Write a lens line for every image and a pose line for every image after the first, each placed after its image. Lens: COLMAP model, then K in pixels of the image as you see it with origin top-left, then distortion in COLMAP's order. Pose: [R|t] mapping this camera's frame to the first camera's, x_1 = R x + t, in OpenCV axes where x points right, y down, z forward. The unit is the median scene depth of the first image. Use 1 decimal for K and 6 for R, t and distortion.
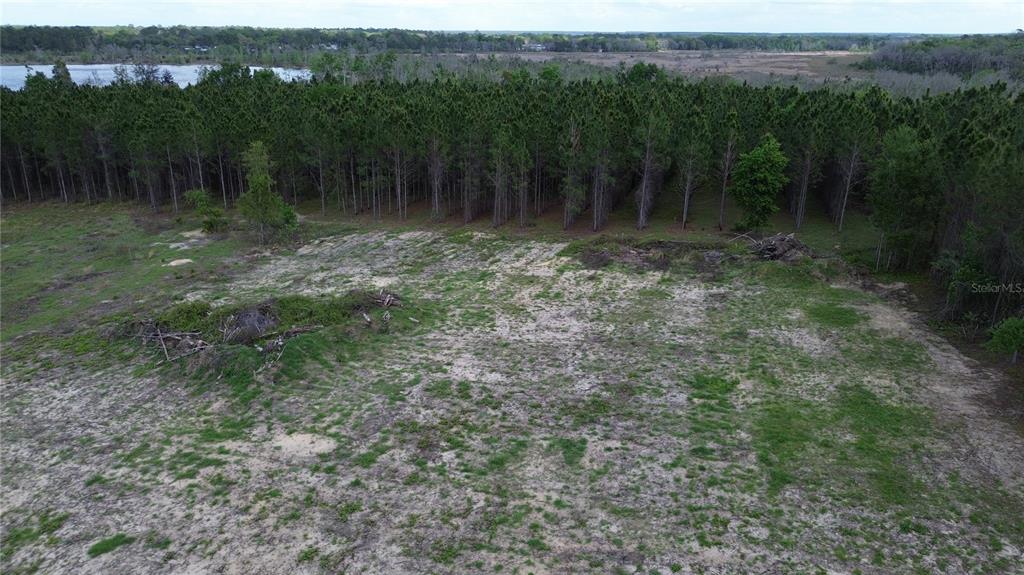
lens RADIAL K [[725.4, 0, 512.0], [0, 725.4, 287.5], [0, 0, 1]] dist [0.076807, -0.079539]
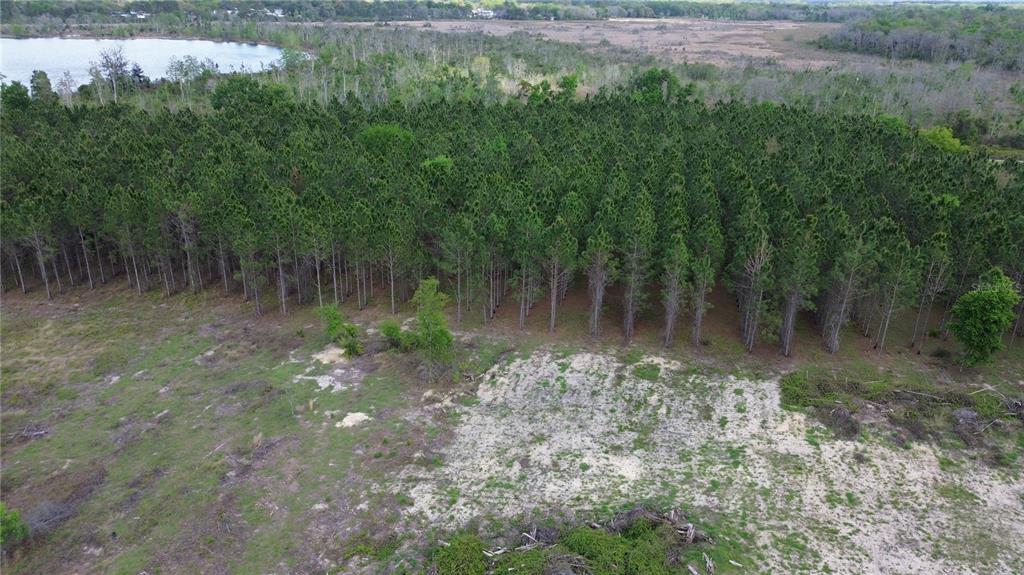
lens RADIAL K [[725.4, 0, 512.0], [0, 725.4, 287.5], [0, 0, 1]] dist [0.076807, -0.079539]
pose [[0.997006, -0.015760, 0.075700, -0.341646], [0.012176, 0.998793, 0.047583, -0.242678], [-0.076359, -0.046519, 0.995995, 0.122951]]
